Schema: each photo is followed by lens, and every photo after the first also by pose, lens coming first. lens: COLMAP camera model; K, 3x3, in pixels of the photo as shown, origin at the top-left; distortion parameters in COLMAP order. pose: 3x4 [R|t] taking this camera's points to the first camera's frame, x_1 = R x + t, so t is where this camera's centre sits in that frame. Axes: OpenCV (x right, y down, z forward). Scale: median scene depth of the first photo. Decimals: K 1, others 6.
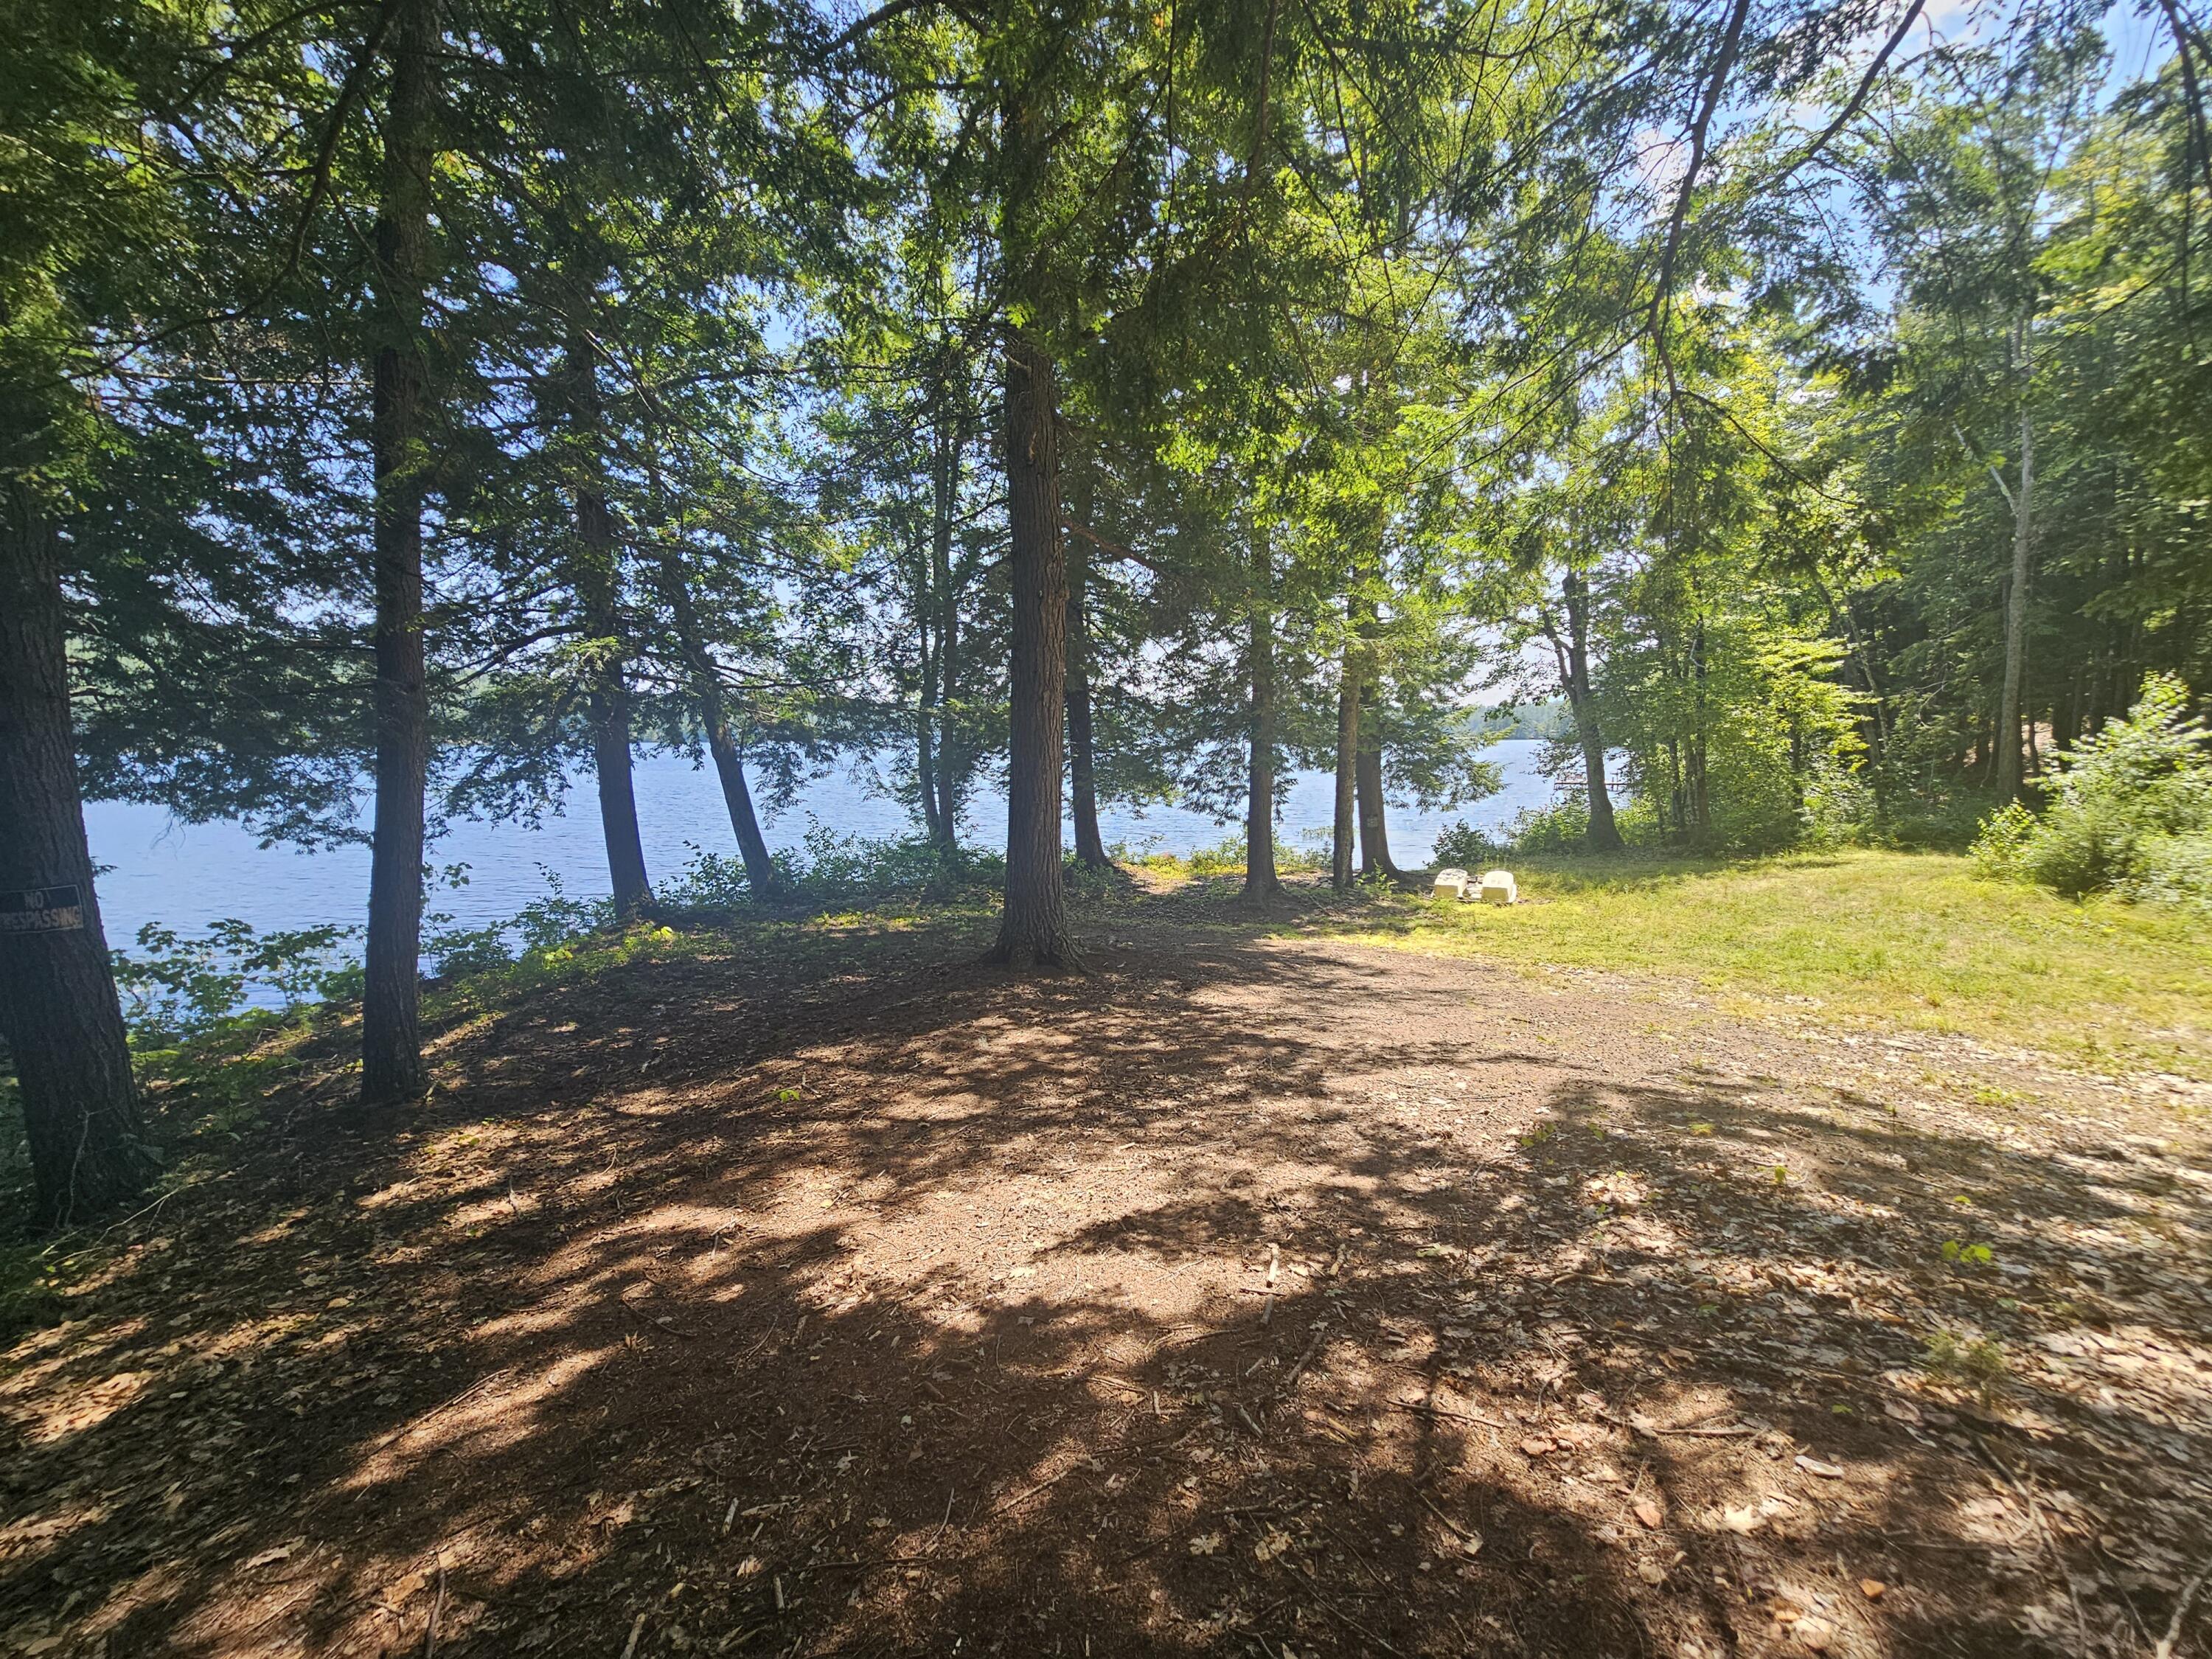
lens RADIAL K [[909.3, 0, 1108.7], [0, 909.3, 801.0], [0, 0, 1]] dist [-0.001178, 0.003865]
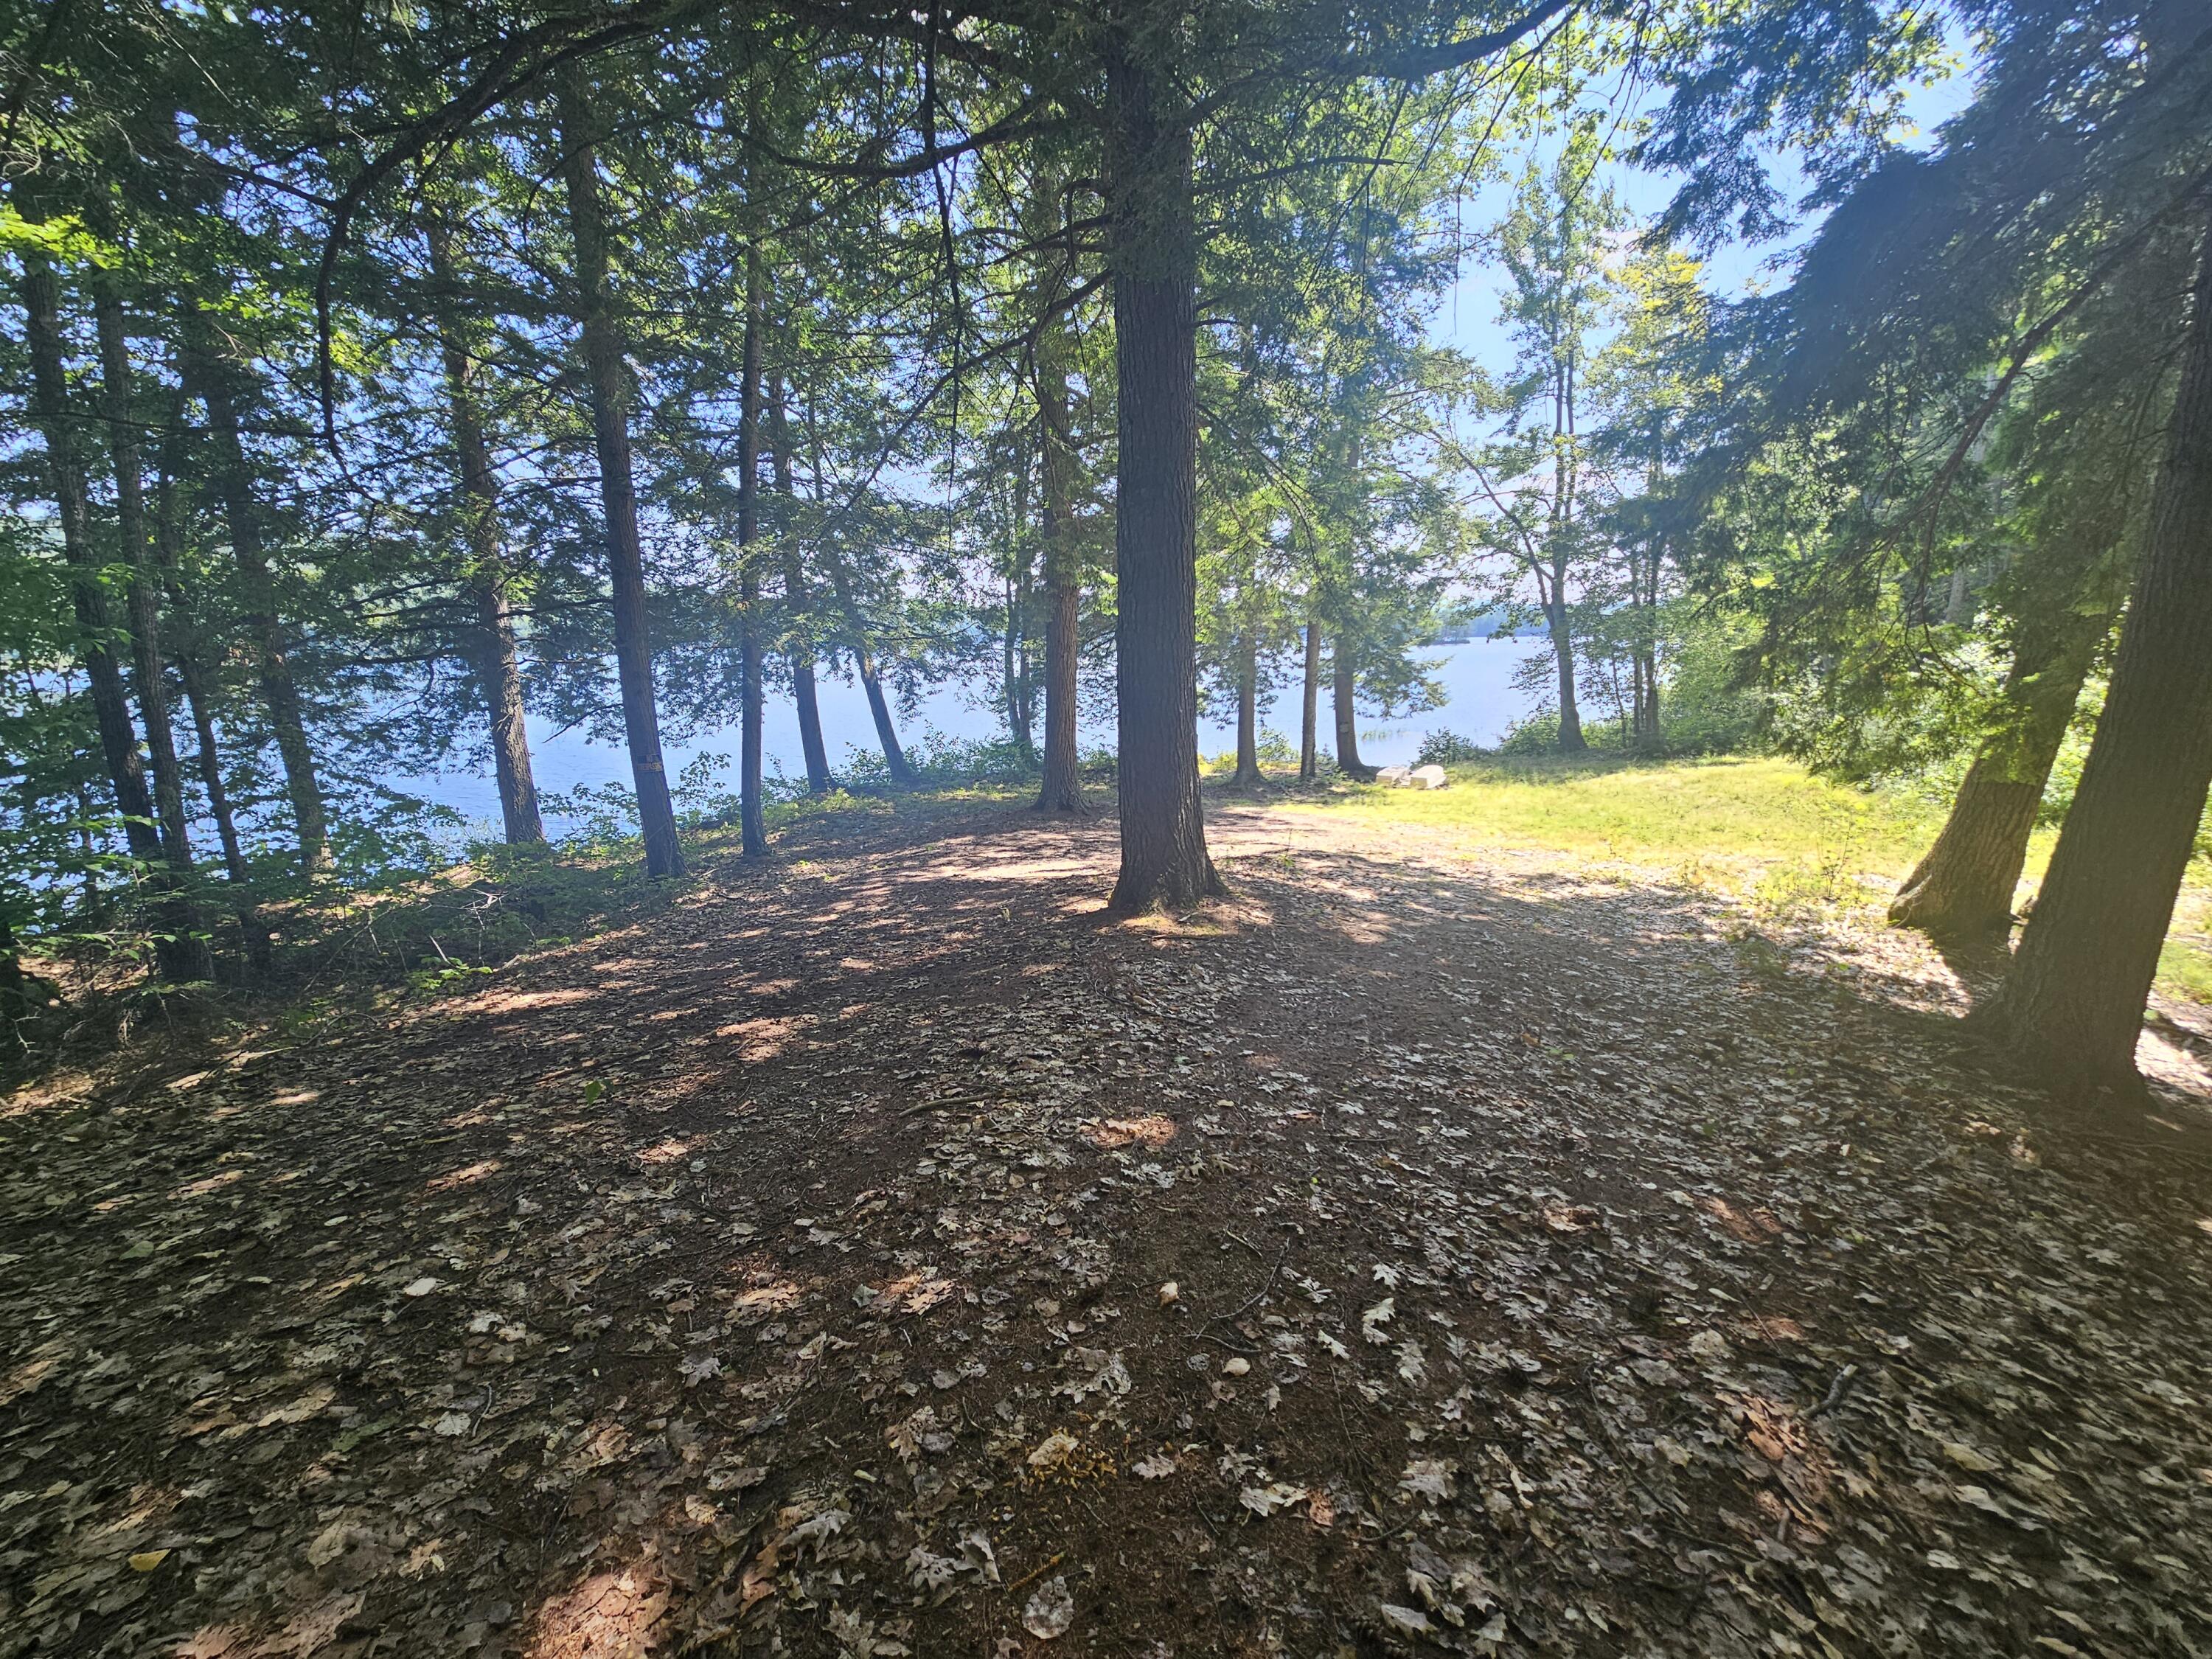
lens RADIAL K [[909.3, 0, 1108.7], [0, 909.3, 801.0], [0, 0, 1]] dist [-0.001178, 0.003865]
pose [[0.994450, 0.009897, -0.104740, 0.102733], [0.000976, 0.994655, 0.103246, -0.008169], [0.105202, -0.102776, 0.989126, -0.392339]]
